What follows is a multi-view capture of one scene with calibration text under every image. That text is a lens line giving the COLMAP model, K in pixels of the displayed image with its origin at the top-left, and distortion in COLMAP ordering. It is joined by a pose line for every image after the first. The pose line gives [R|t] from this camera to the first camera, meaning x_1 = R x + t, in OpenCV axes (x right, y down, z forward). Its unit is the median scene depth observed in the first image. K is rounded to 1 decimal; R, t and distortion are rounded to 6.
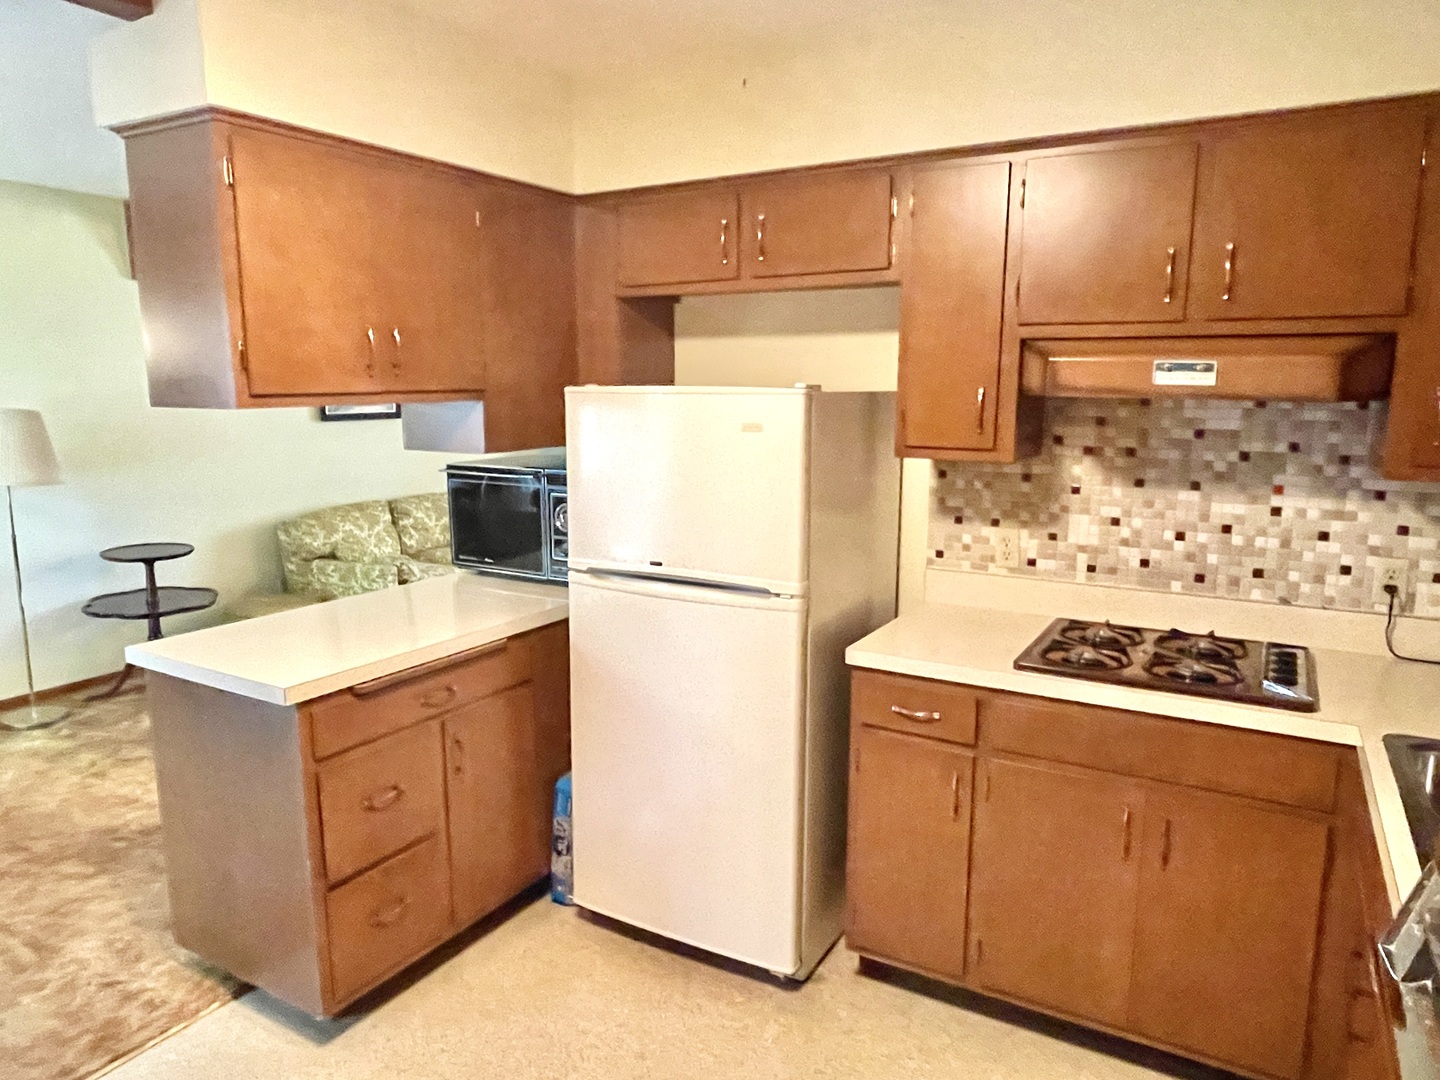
lens RADIAL K [[956.3, 0, 715.3], [0, 956.3, 543.1], [0, 0, 1]] dist [0.001629, -0.004897]
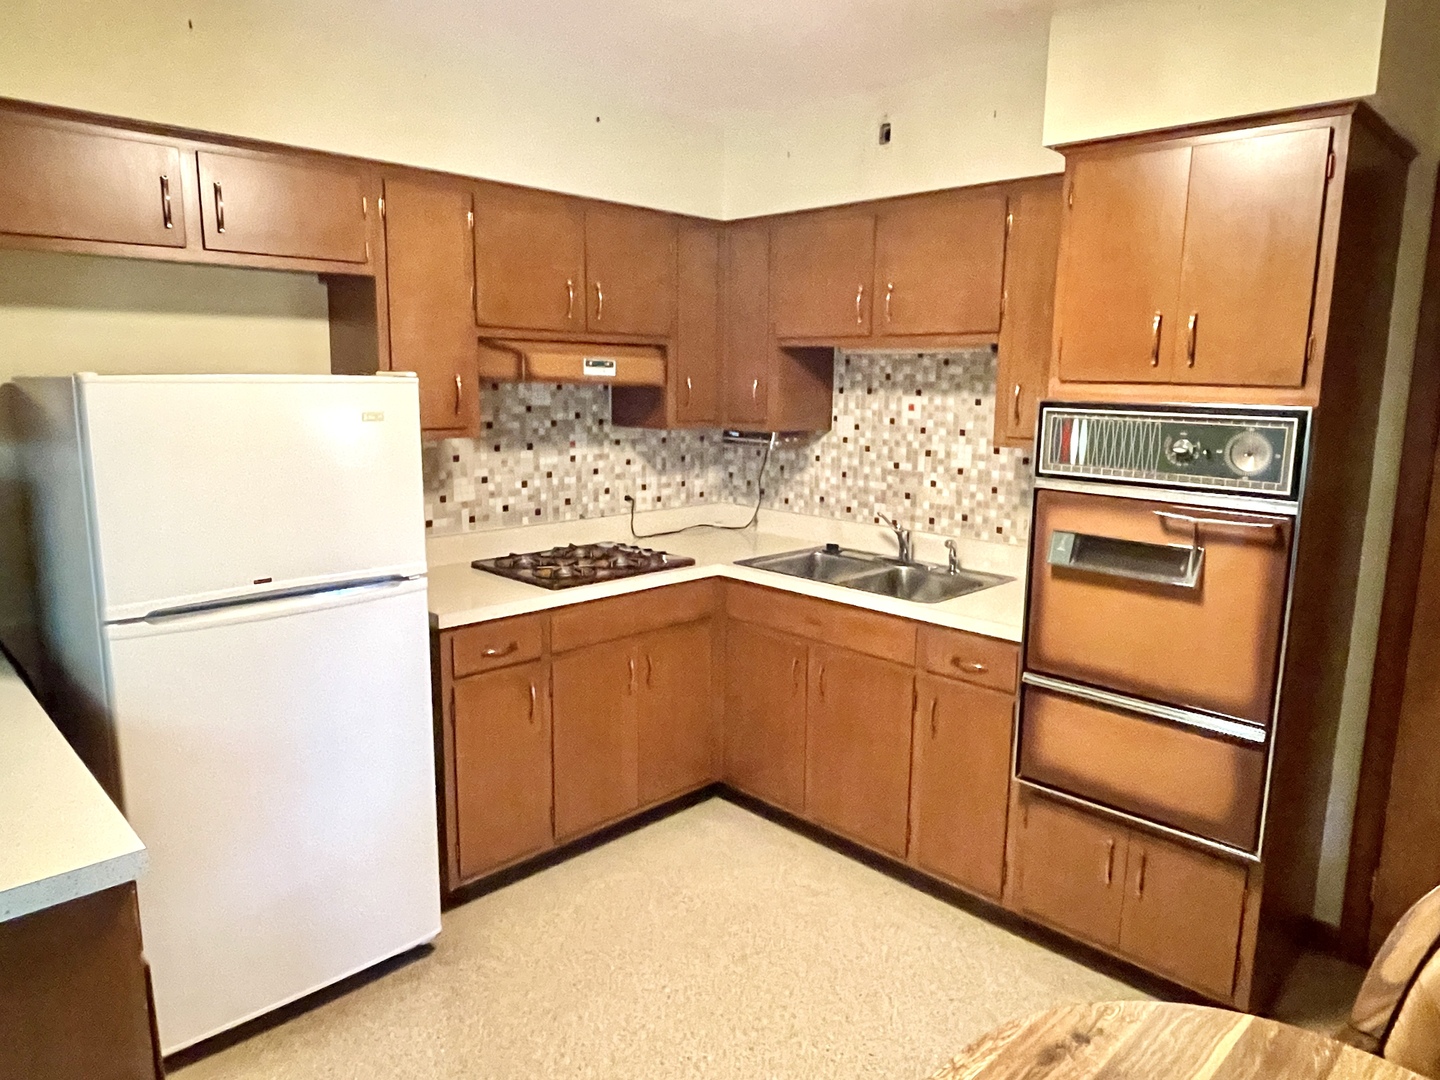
lens RADIAL K [[956.3, 0, 712.9], [0, 956.3, 537.9], [0, 0, 1]] dist [0.001629, -0.004897]
pose [[0.259213, -0.162065, 0.952126, -0.797273], [0.147095, 0.980945, 0.126924, -0.068613], [-0.954553, 0.107153, 0.278113, 0.381148]]
